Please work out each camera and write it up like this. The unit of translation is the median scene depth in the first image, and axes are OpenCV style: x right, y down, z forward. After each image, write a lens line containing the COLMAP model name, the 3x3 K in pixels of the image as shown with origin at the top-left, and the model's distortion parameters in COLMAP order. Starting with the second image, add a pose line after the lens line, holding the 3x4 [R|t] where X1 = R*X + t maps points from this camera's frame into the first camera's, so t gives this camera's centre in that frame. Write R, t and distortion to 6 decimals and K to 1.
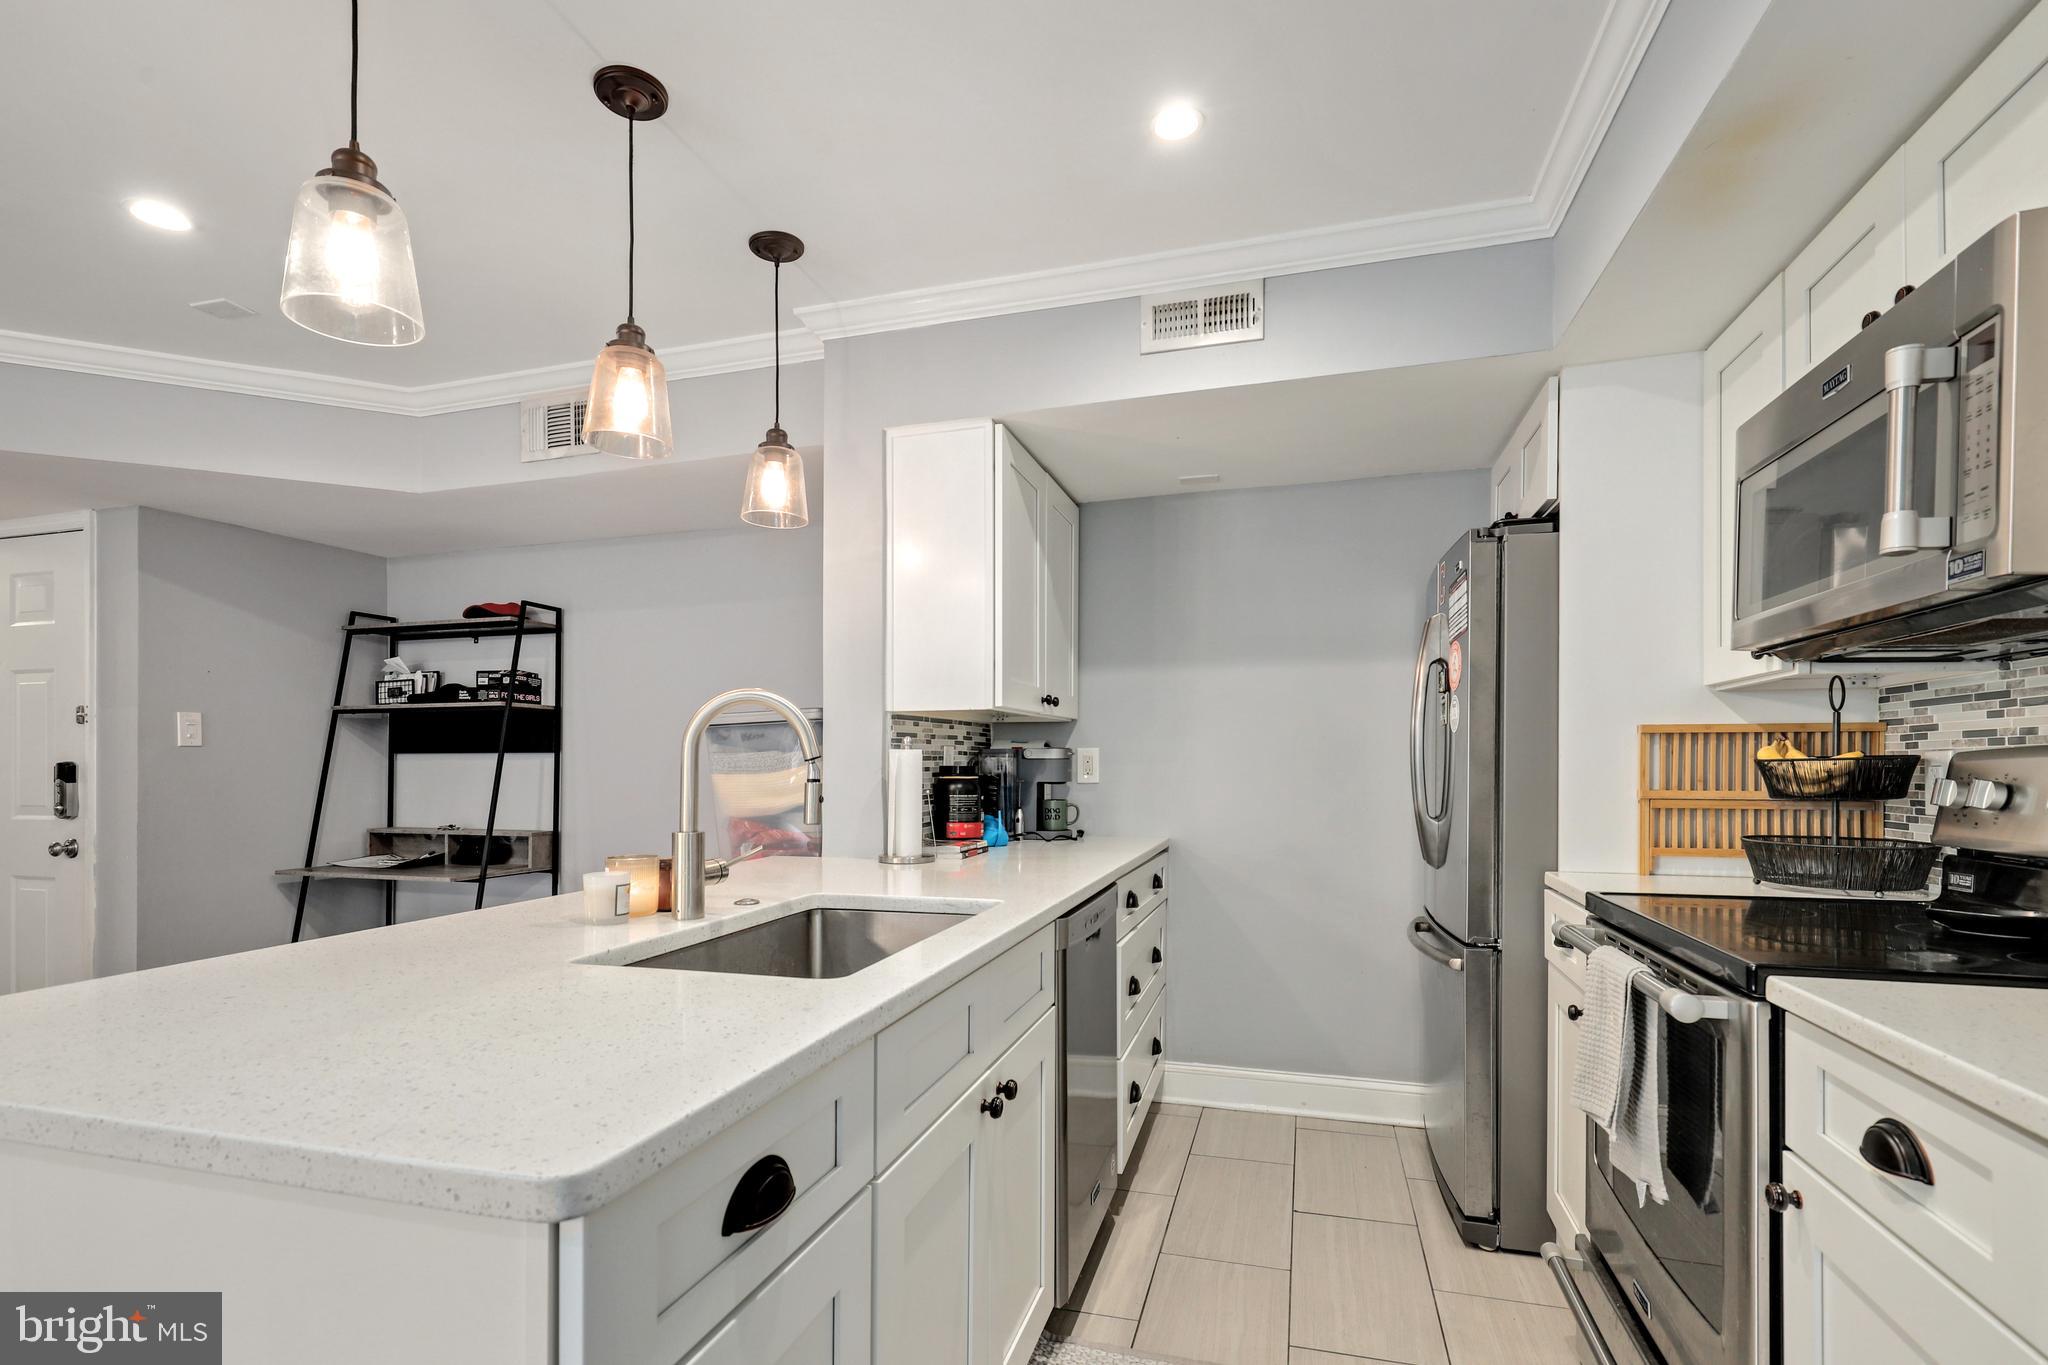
lens RADIAL K [[974.7, 0, 1024.3], [0, 974.7, 765.6], [0, 0, 1]] dist [-0.002654, 0.000187]
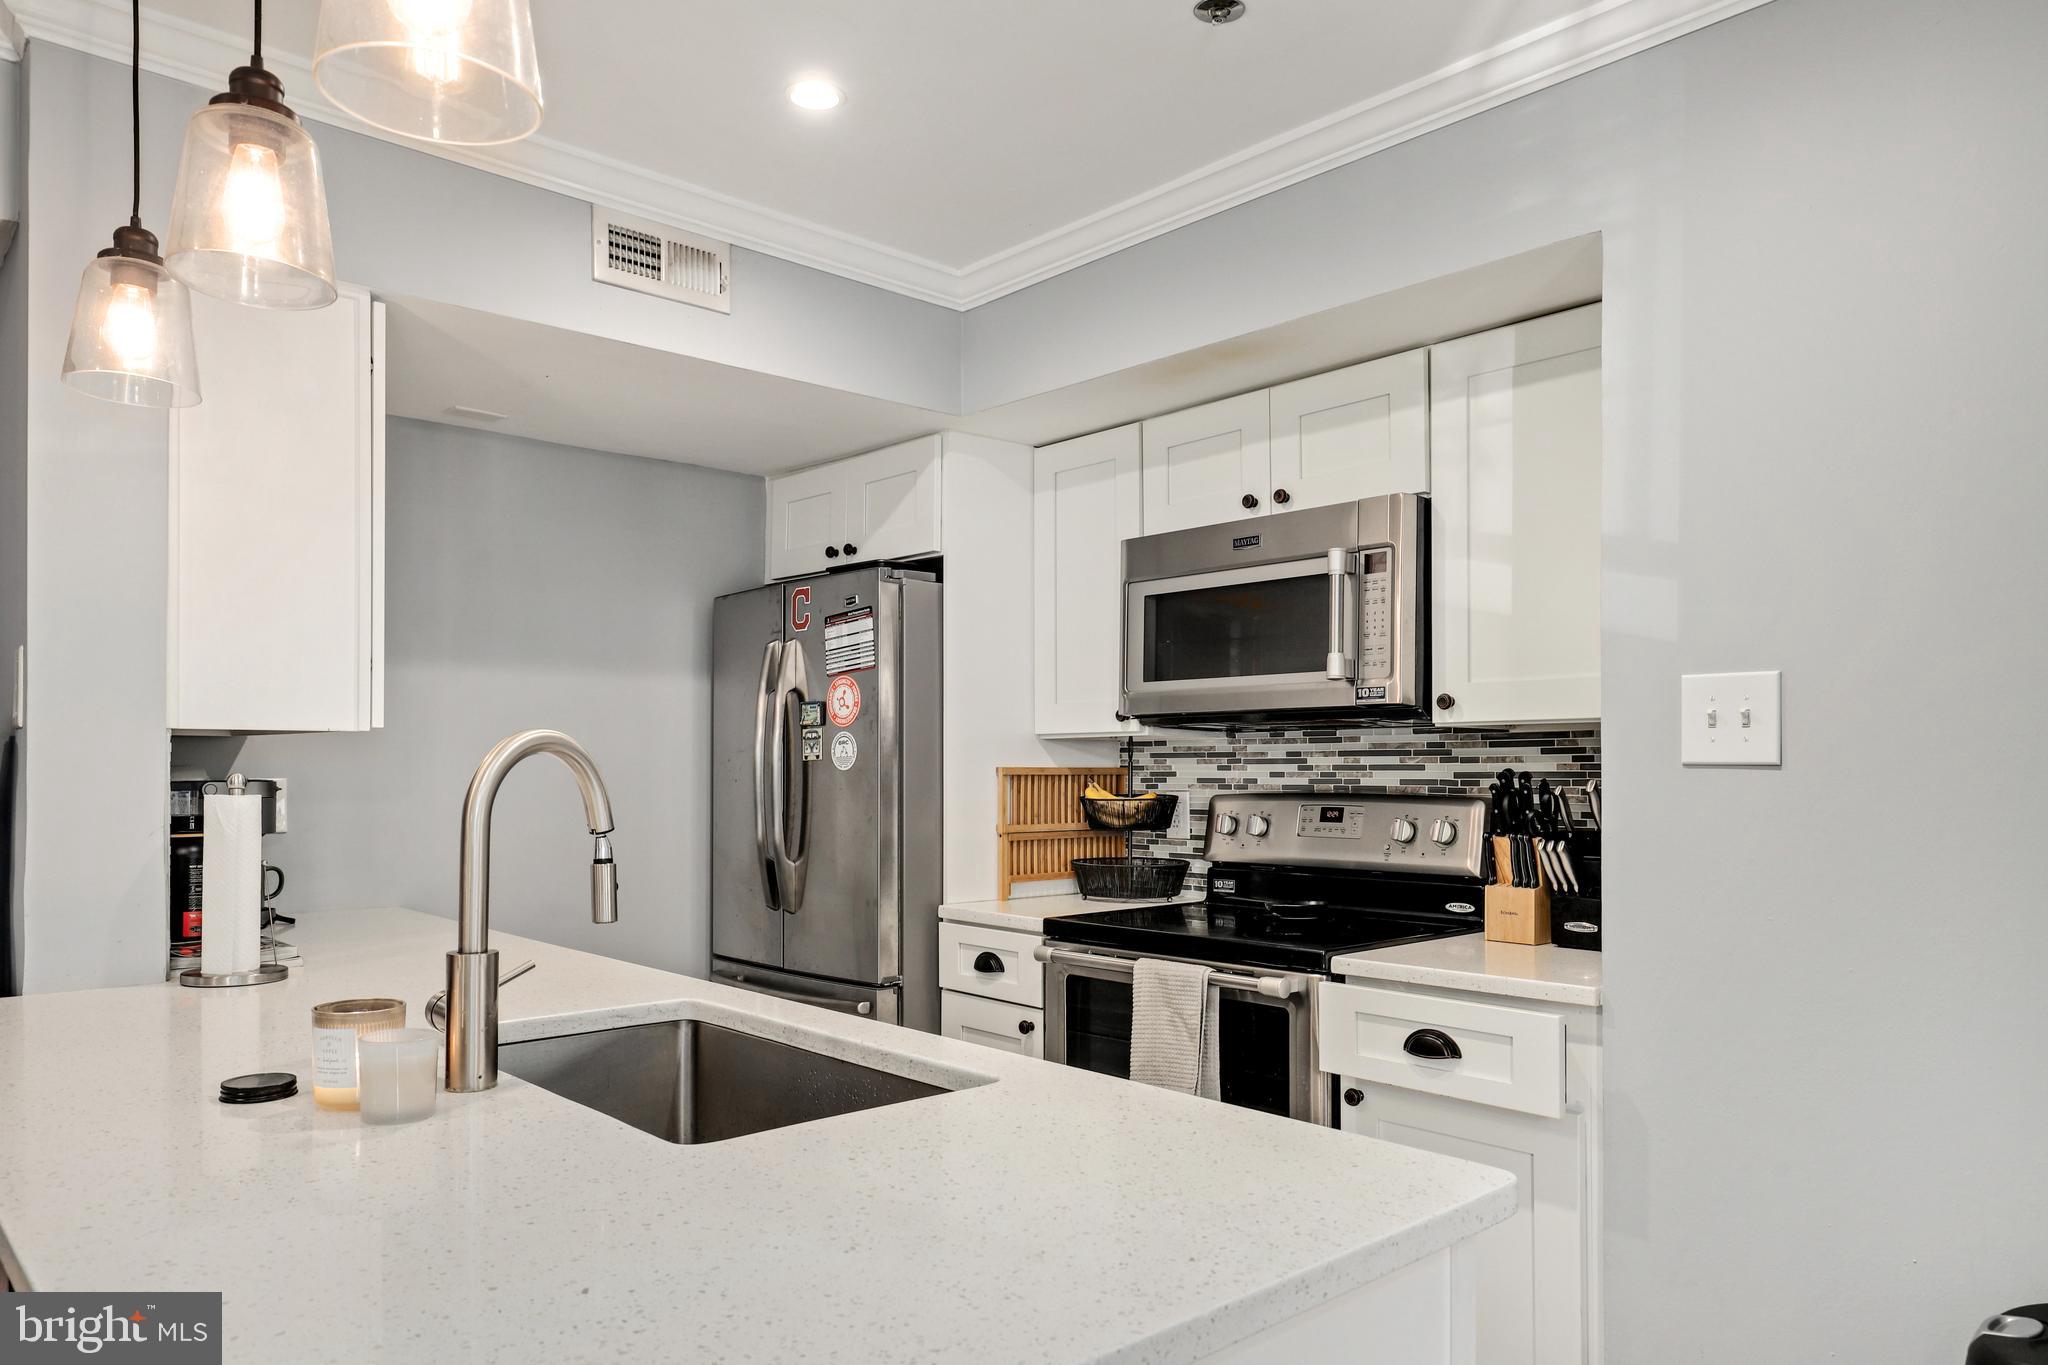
lens RADIAL K [[1351.0, 0, 1023.3], [0, 1351.0, 753.4], [0, 0, 1]] dist [0.022805, 0.000510]
pose [[0.518306, 0.011083, 0.855123, -0.773617], [-0.003682, 0.999936, -0.010728, -0.045990], [-0.855187, 0.002412, 0.518314, 0.189594]]
